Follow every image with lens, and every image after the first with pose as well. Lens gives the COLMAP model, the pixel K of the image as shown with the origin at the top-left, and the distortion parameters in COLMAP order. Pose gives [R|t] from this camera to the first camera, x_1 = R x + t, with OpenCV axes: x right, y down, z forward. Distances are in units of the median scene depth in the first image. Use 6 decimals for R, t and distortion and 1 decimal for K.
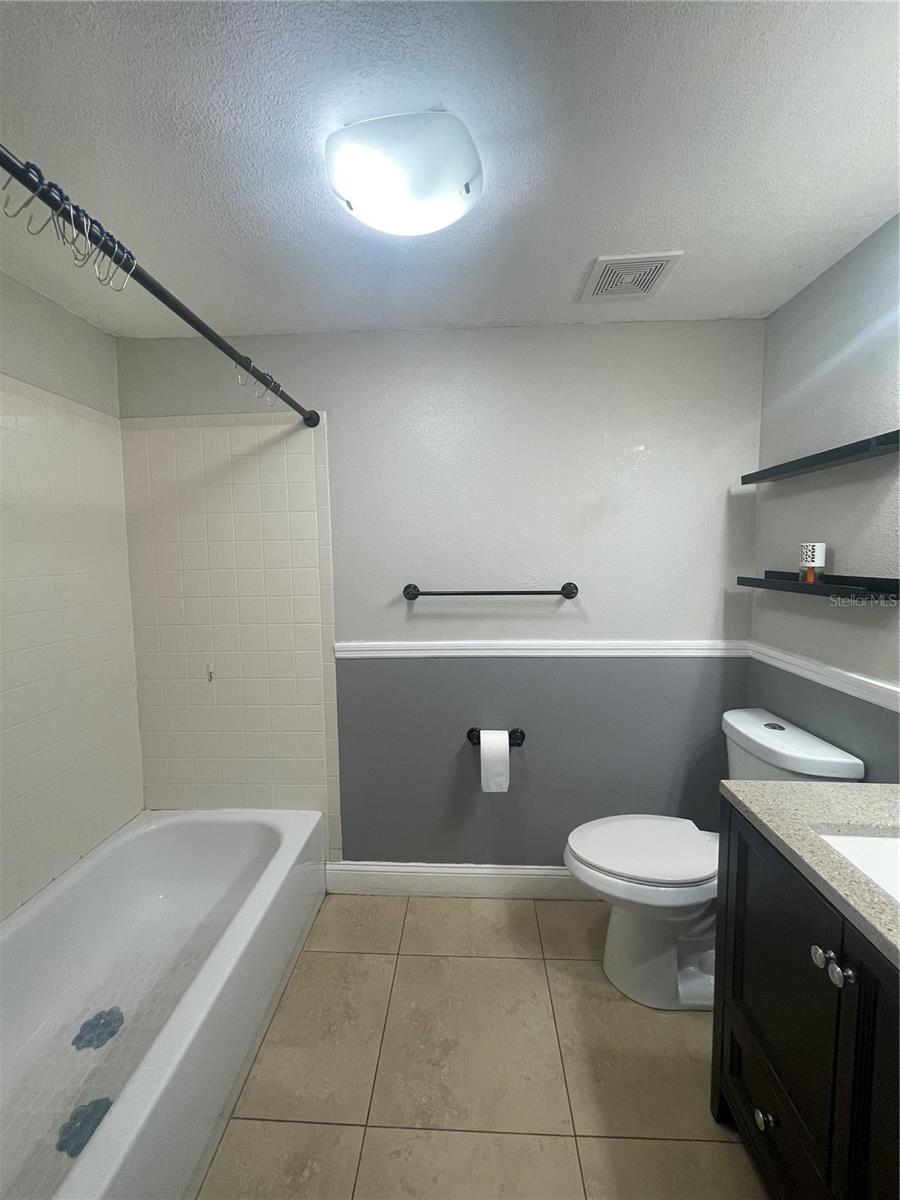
lens RADIAL K [[483.7, 0, 448.5], [0, 483.7, 597.0], [0, 0, 1]] dist [0.000080, 0.000164]
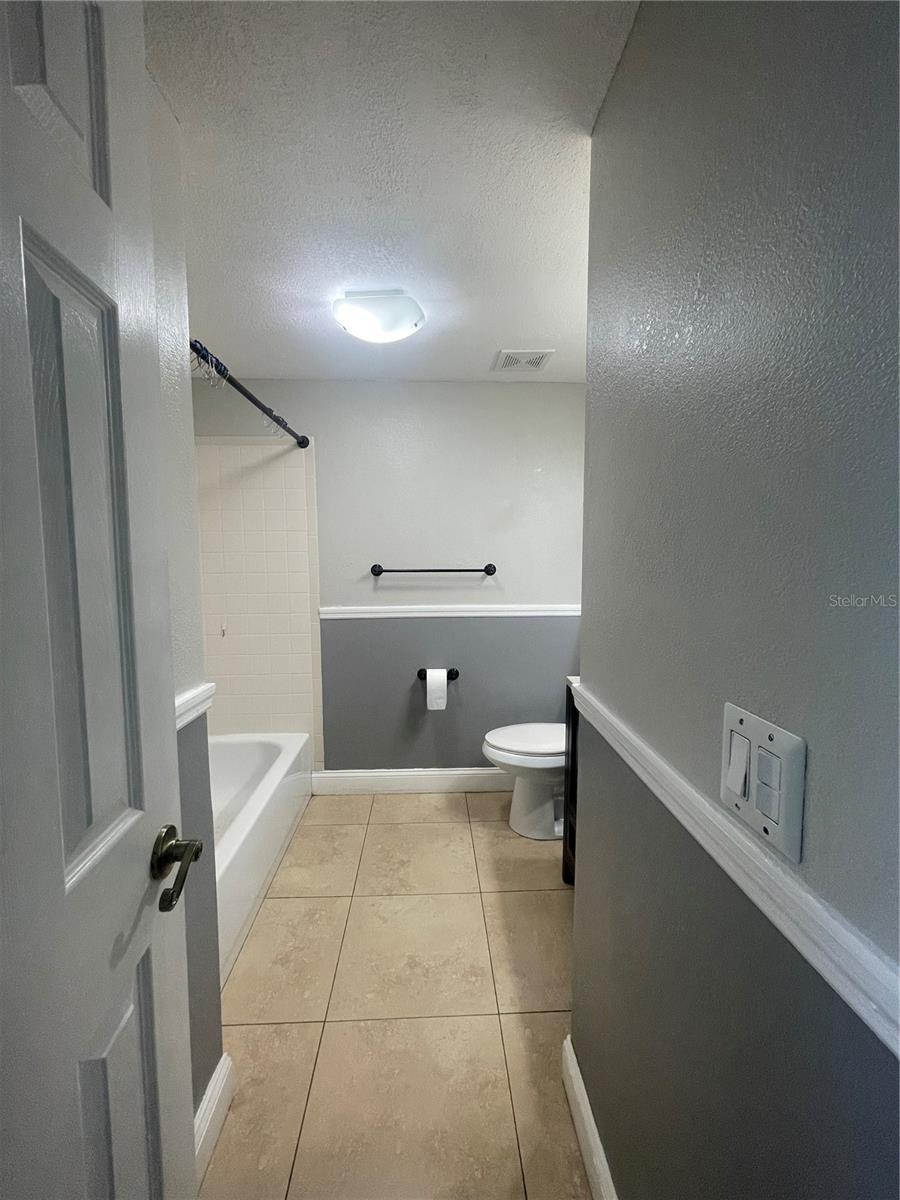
lens RADIAL K [[483.7, 0, 447.3], [0, 483.7, 596.8], [0, 0, 1]] dist [0.000080, 0.000164]
pose [[0.995836, 0.001513, 0.091155, -0.002990], [-0.002510, 0.999938, 0.010821, 0.052138], [-0.091133, -0.011005, 0.995778, -0.397806]]
